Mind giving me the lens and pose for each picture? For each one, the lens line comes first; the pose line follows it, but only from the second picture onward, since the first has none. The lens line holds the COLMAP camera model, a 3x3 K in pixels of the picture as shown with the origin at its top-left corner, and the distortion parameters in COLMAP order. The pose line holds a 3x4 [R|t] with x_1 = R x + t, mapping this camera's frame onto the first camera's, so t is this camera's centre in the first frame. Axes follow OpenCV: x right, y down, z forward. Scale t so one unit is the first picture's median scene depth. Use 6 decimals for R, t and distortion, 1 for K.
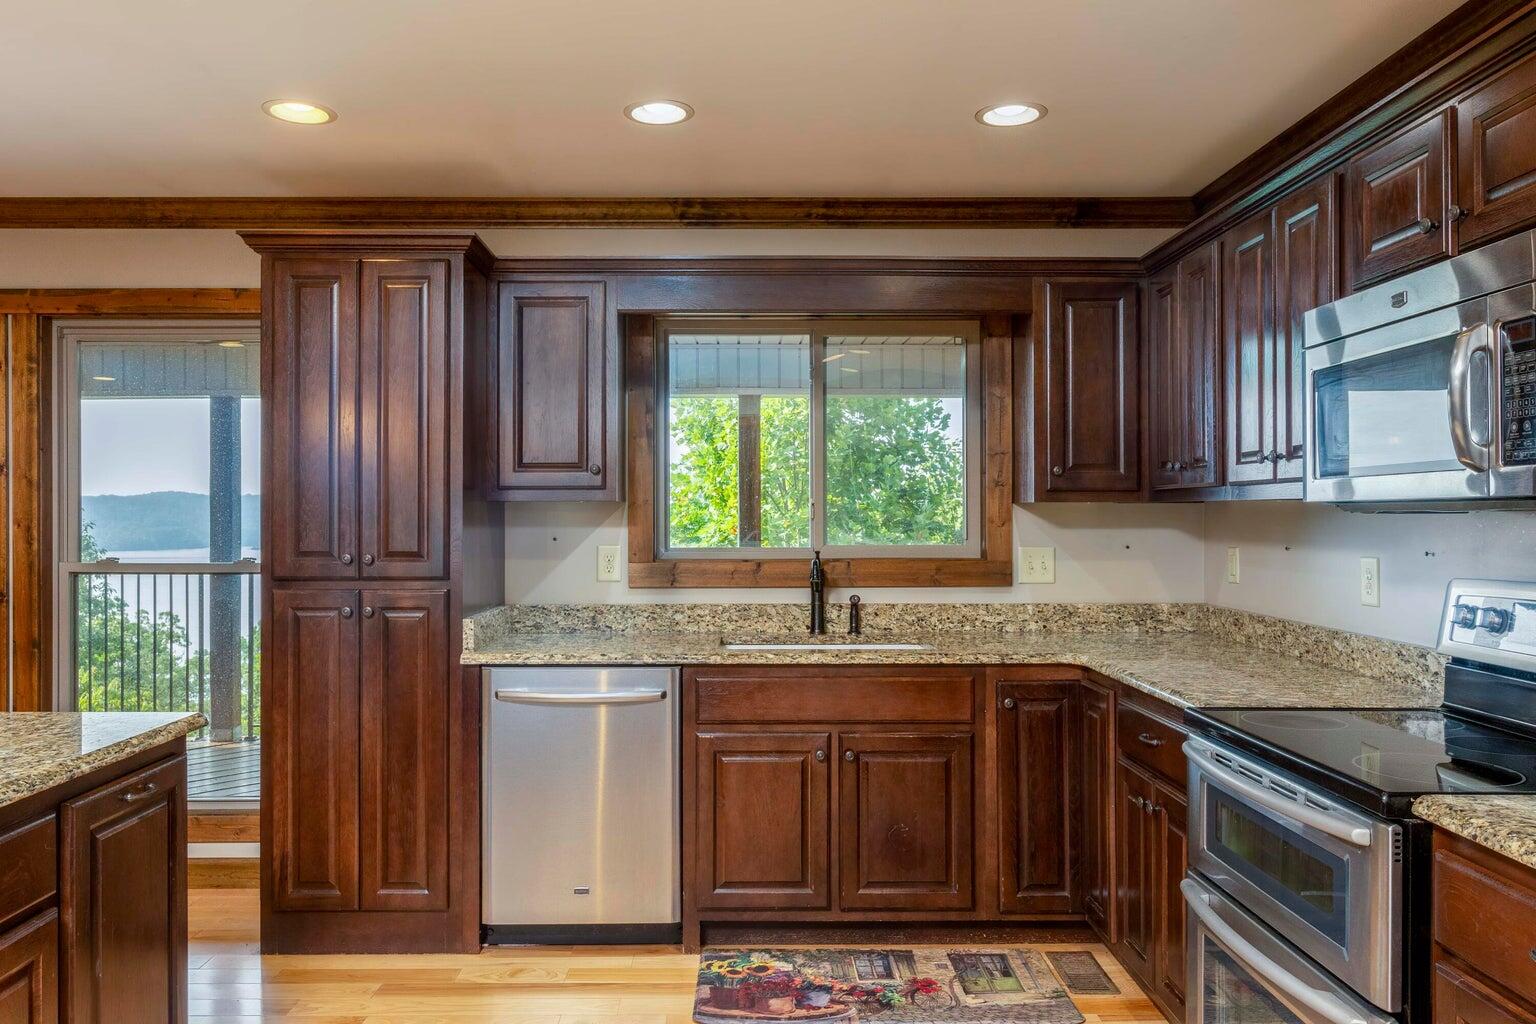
lens RADIAL K [[1162.4, 0, 768.0], [0, 1162.4, 512.0], [0, 0, 1]] dist [0.000020, -0.000033]
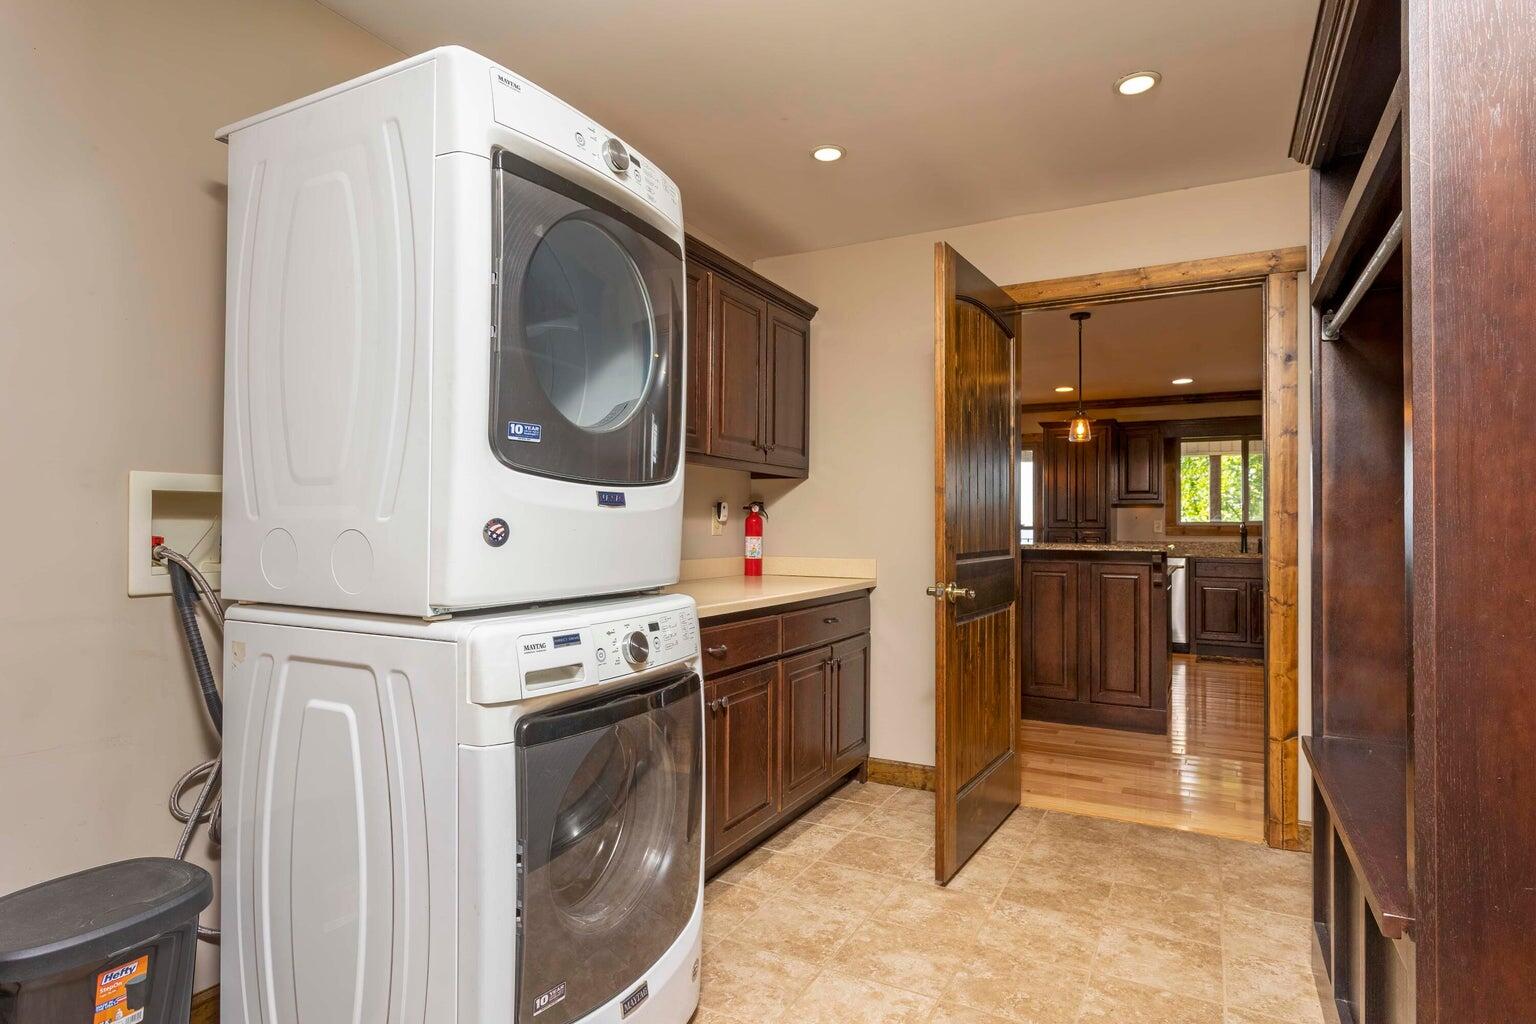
lens RADIAL K [[821.1, 0, 768.0], [0, 821.1, 512.0], [0, 0, 1]] dist [-0.000997, -0.000170]
pose [[0.869864, -0.001579, -0.493289, 0.020845], [-0.005356, 0.999906, -0.012645, 0.040367], [0.493263, 0.013641, 0.869773, -1.191400]]
